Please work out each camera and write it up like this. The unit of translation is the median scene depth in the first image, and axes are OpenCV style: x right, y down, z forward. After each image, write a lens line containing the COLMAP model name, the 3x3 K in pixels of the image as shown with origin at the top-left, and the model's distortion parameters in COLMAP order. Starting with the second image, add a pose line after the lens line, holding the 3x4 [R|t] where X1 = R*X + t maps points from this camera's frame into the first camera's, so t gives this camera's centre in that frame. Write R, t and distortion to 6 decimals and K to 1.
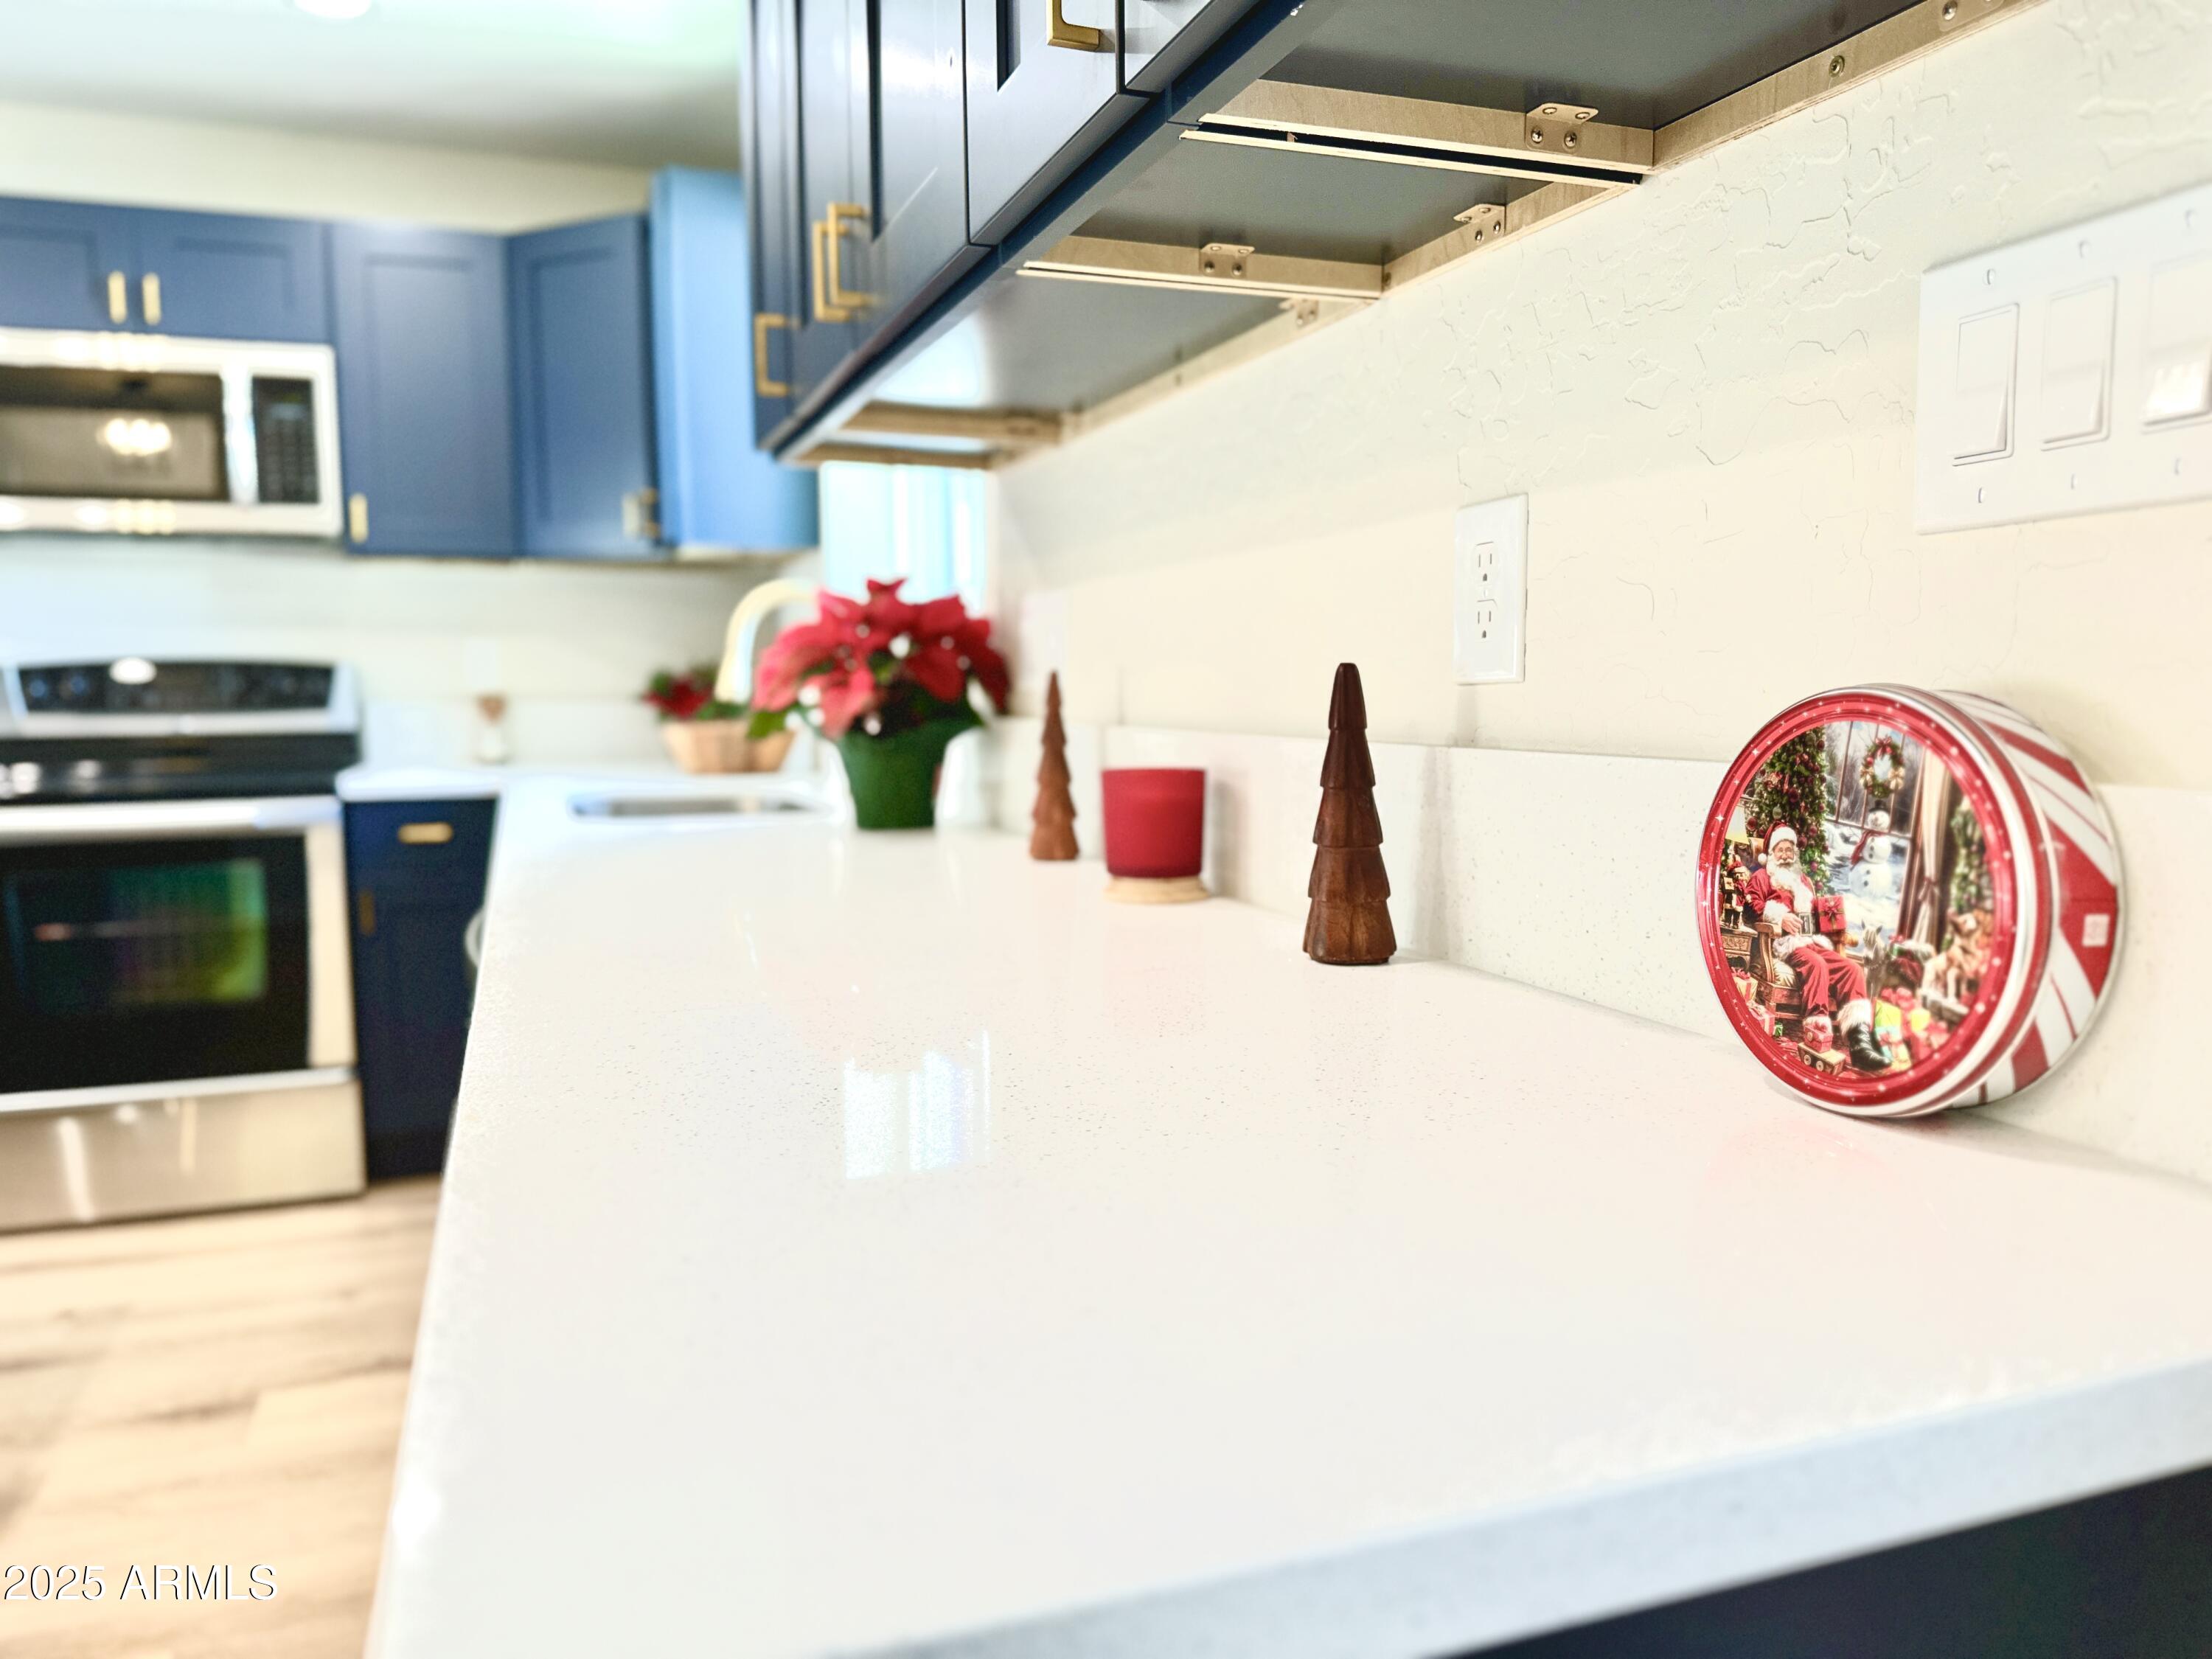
lens RADIAL K [[1649.8, 0, 1106.0], [0, 1649.8, 829.5], [0, 0, 1]] dist [0.027371, -0.002408]
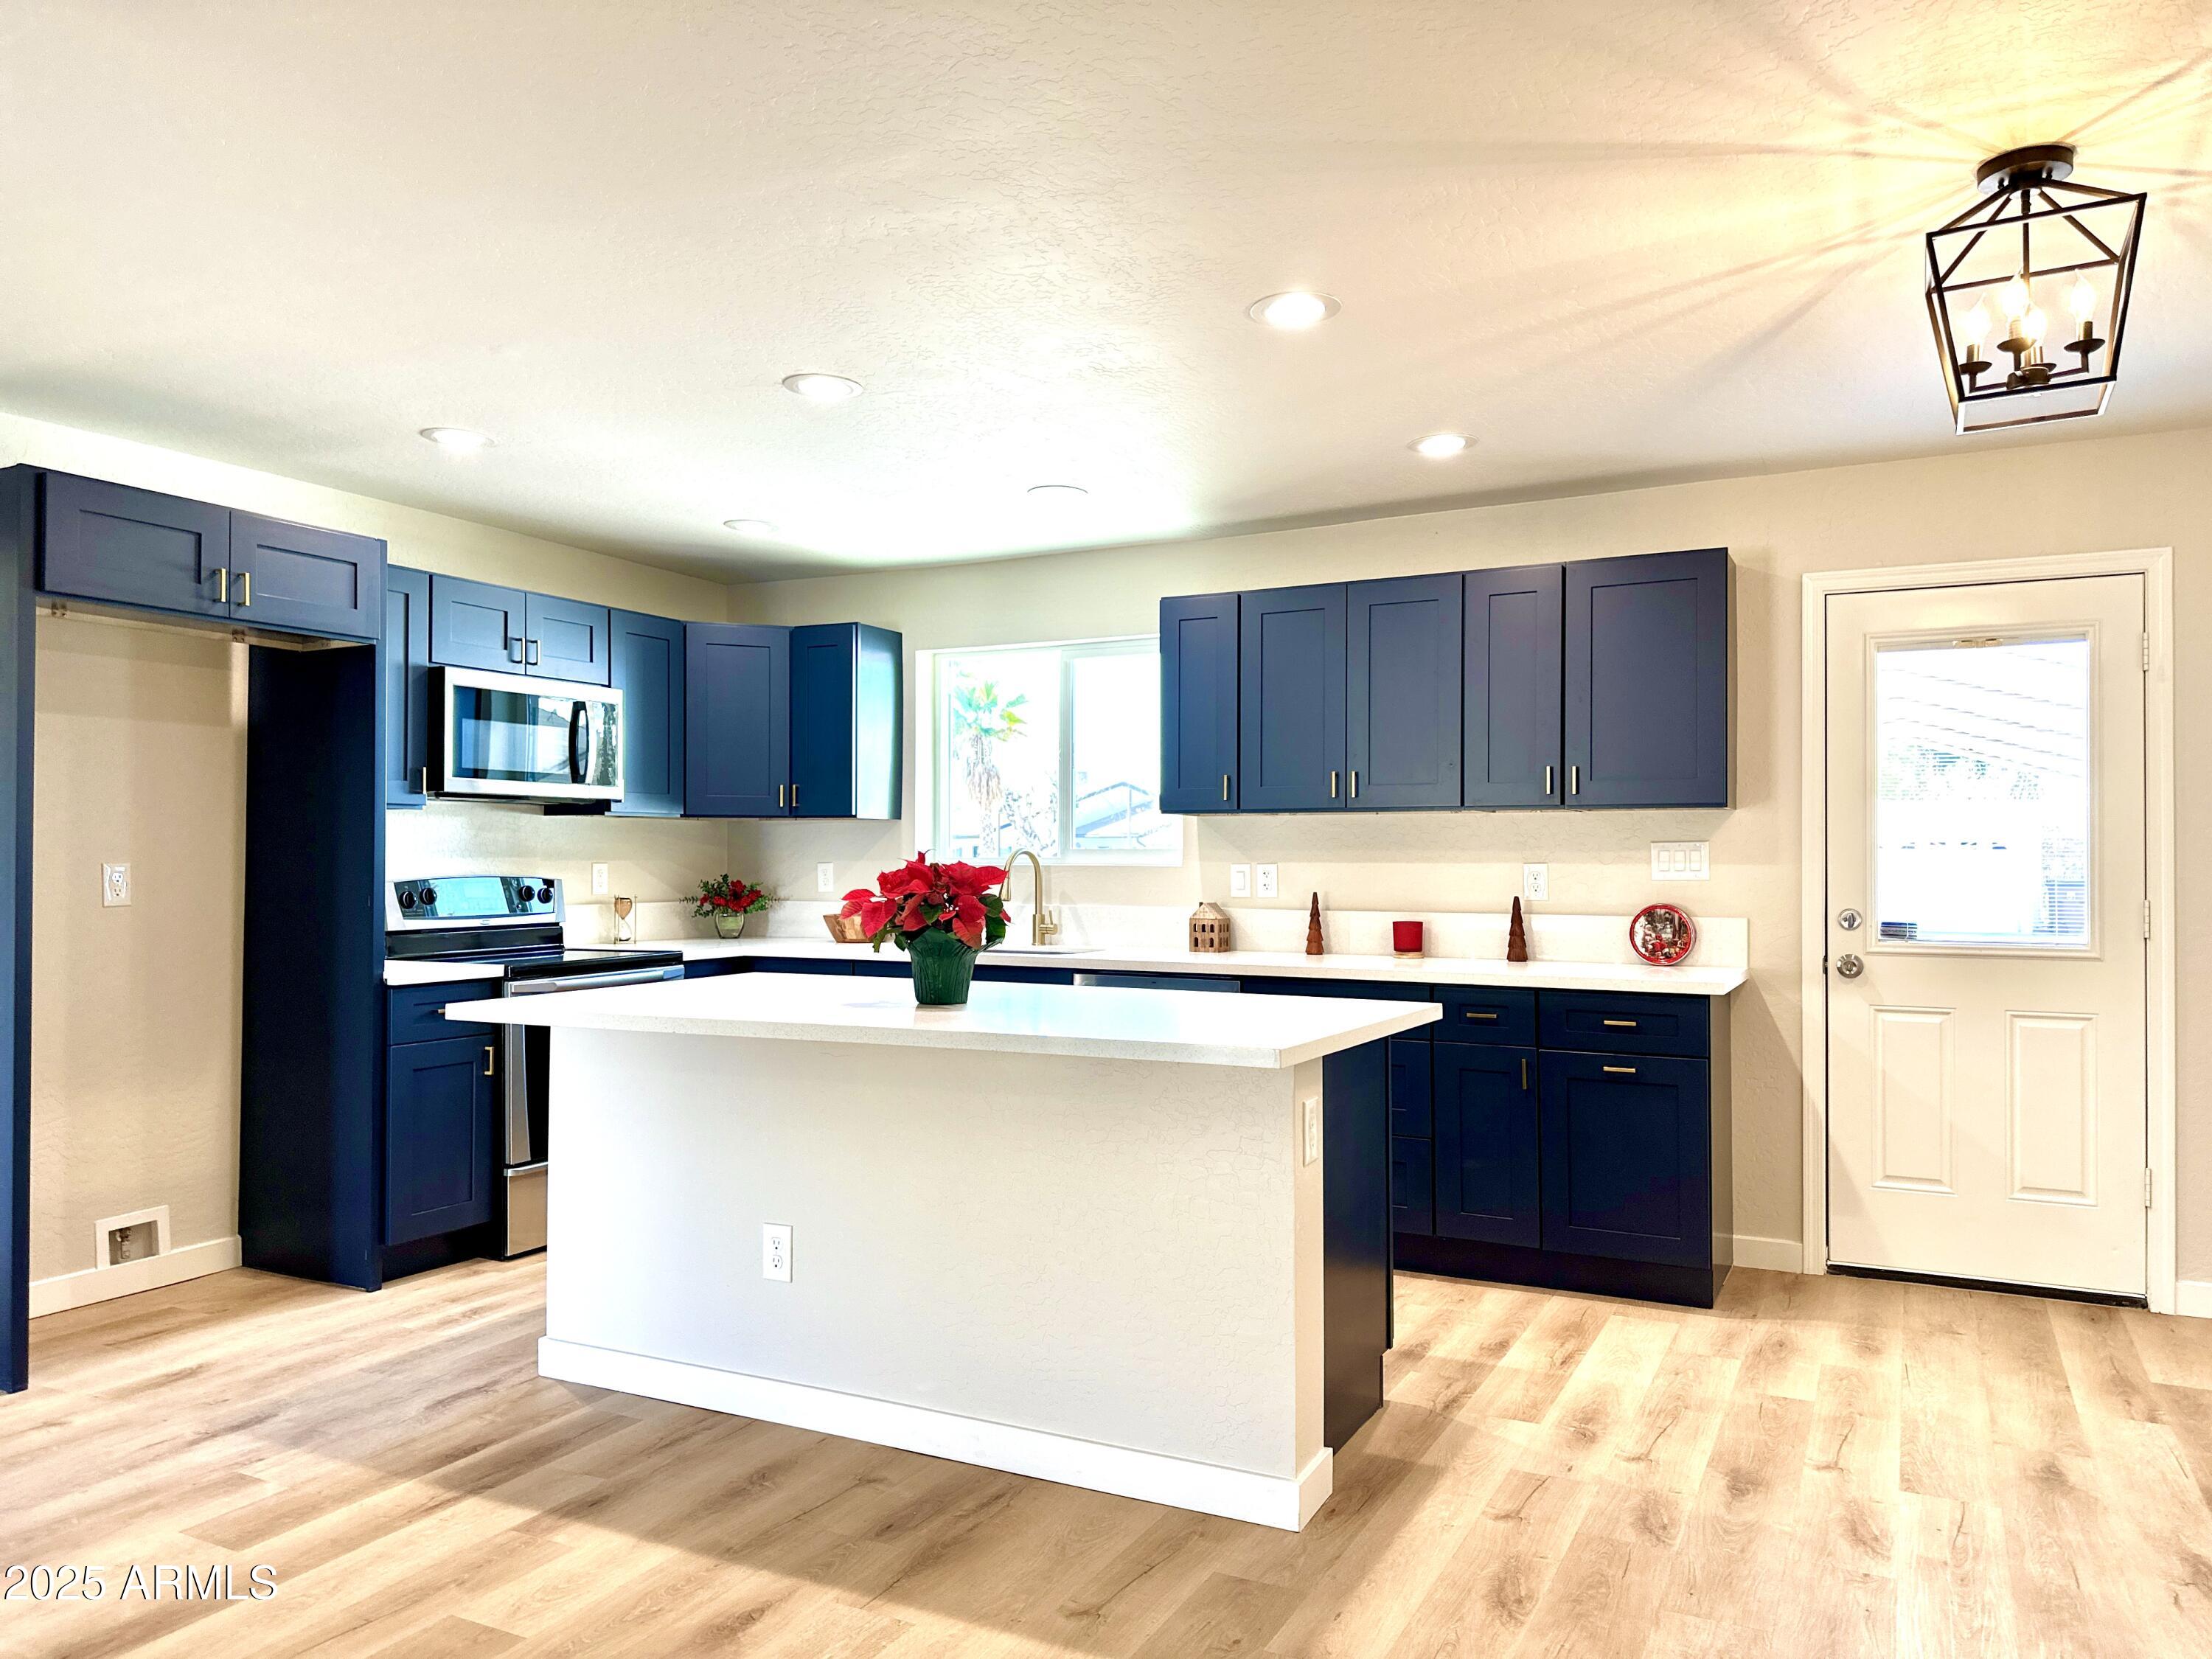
lens RADIAL K [[1649.8, 0, 1106.0], [0, 1649.8, 829.5], [0, 0, 1]] dist [0.027371, -0.002408]
pose [[0.737198, 0.021820, 0.675325, -3.910312], [0.051822, 0.994709, -0.088709, 0.065037], [-0.673687, 0.100393, 0.732166, -1.671910]]
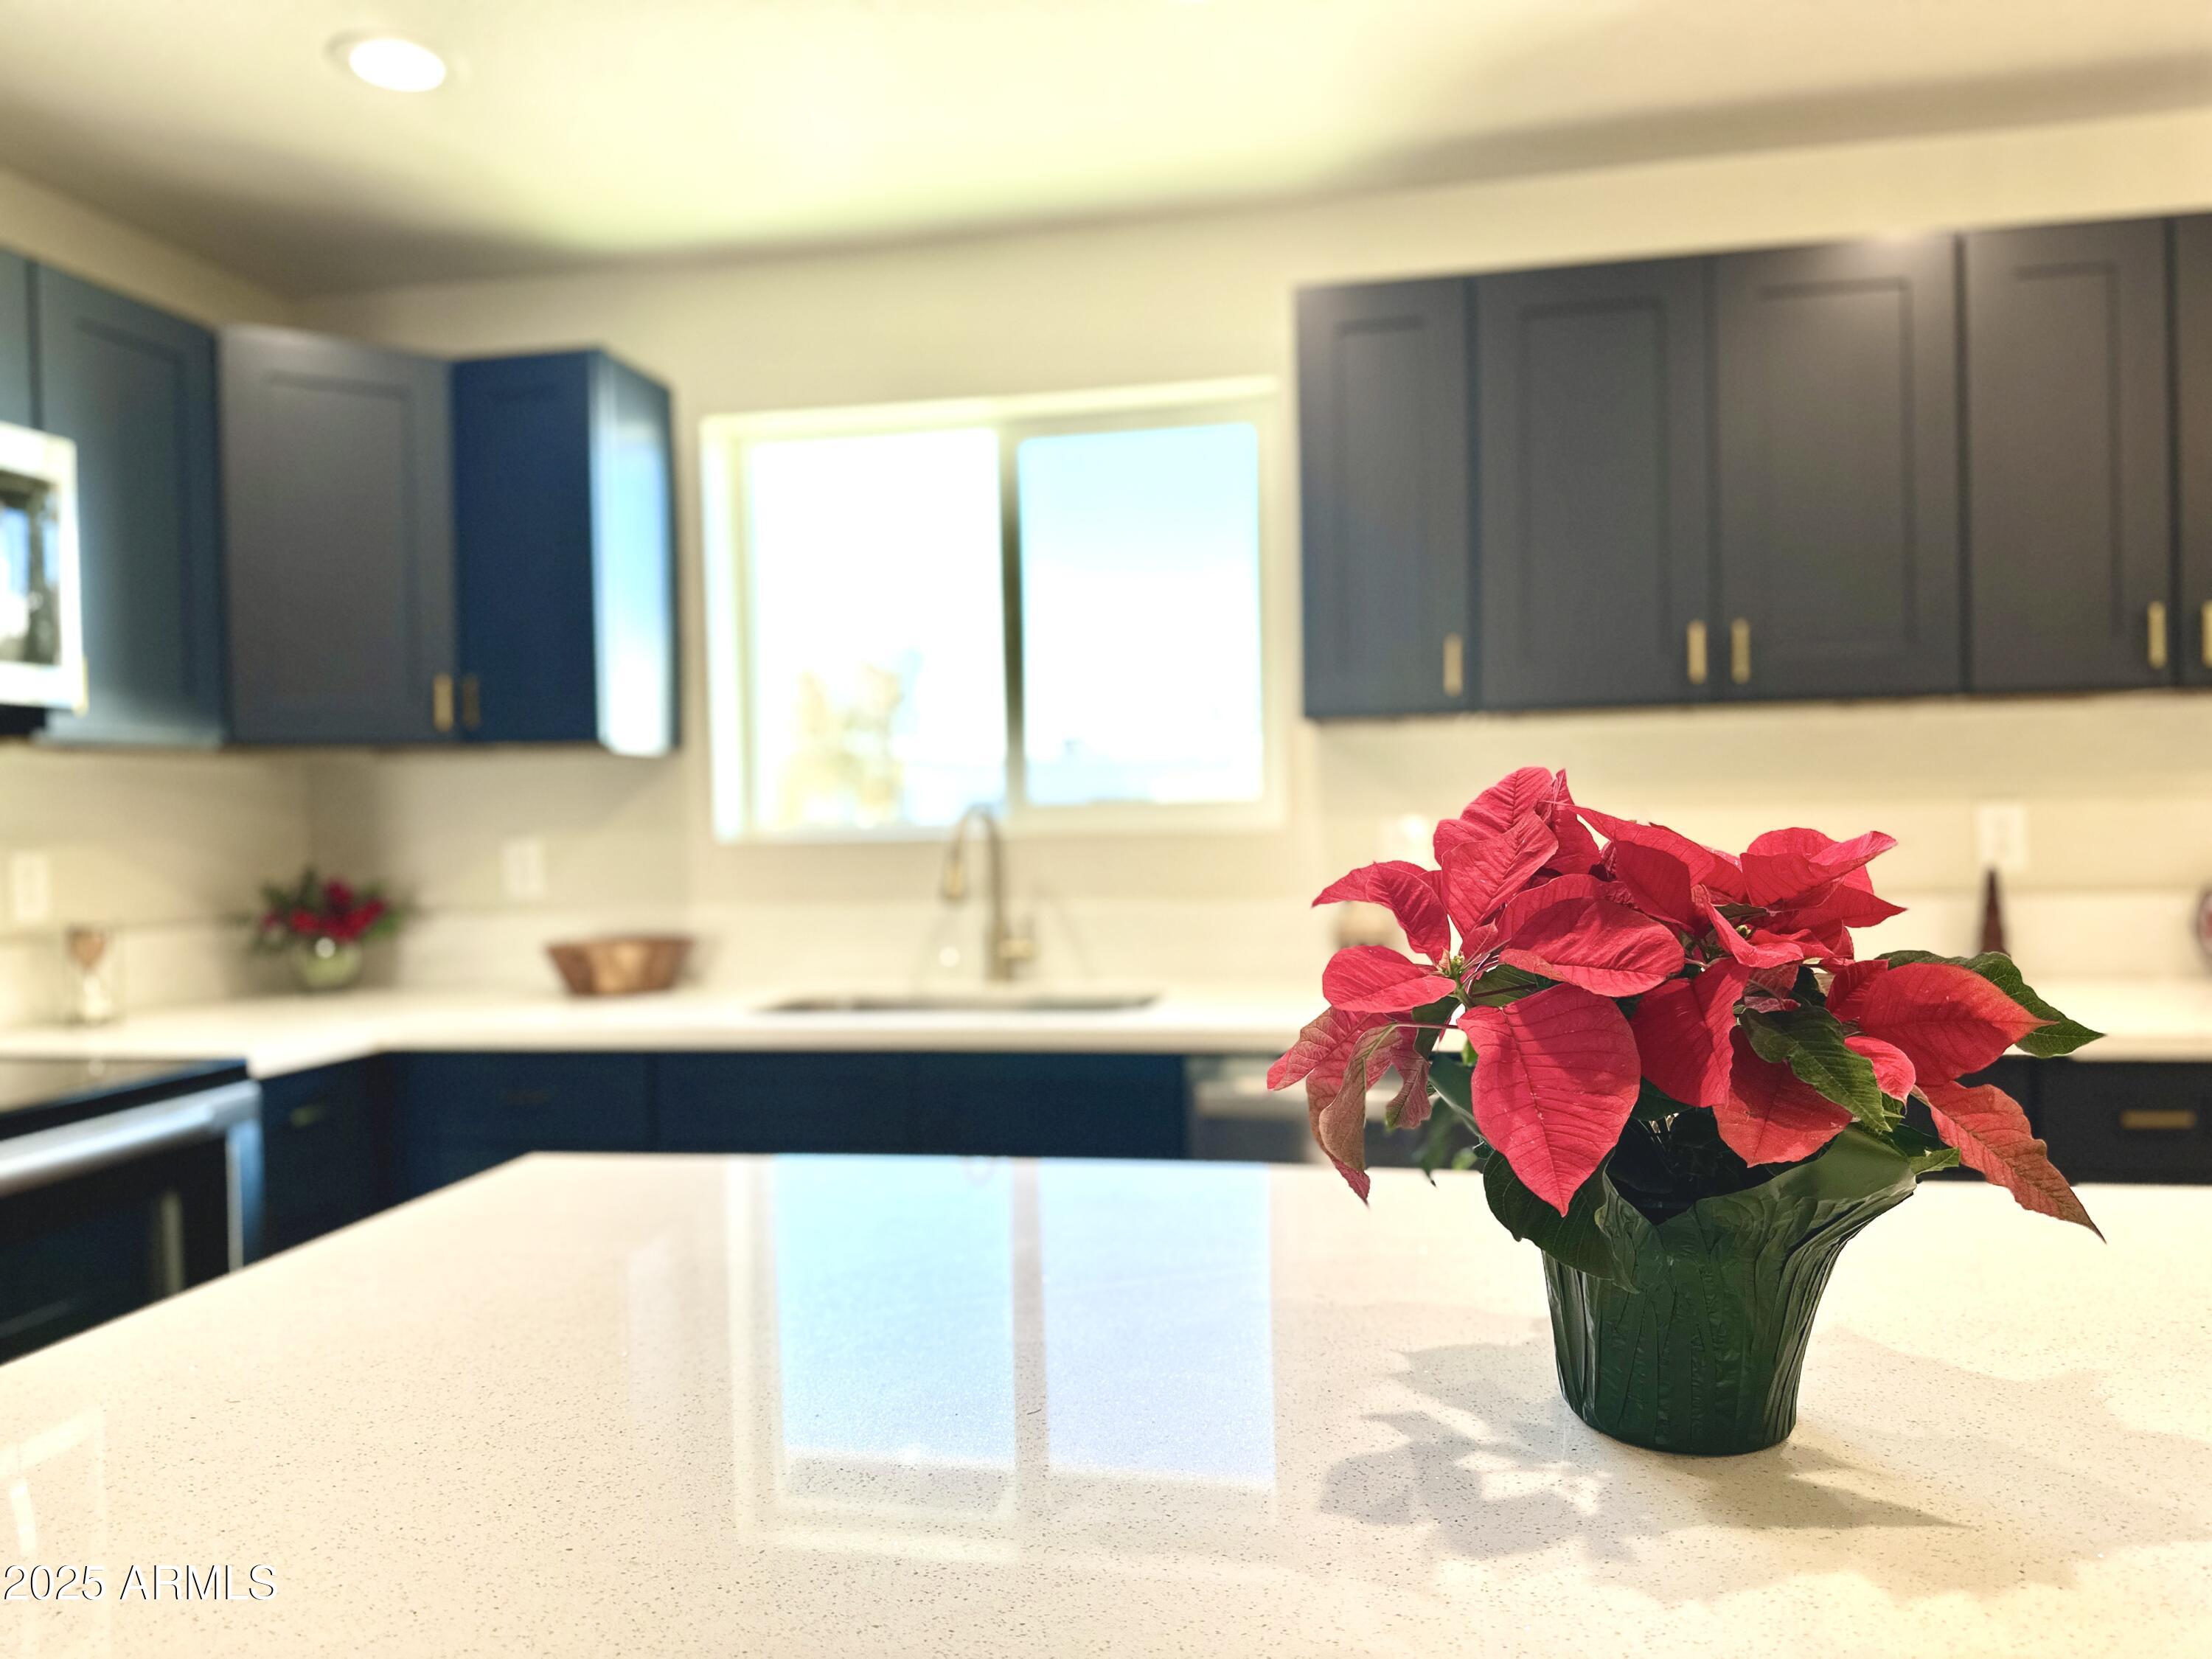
lens RADIAL K [[1649.8, 0, 1106.0], [0, 1649.8, 829.5], [0, 0, 1]] dist [0.027371, -0.002408]
pose [[0.511162, -0.003776, 0.859476, -2.727046], [0.093984, 0.994239, -0.051528, -0.153708], [-0.854331, 0.107116, 0.508572, 0.888910]]
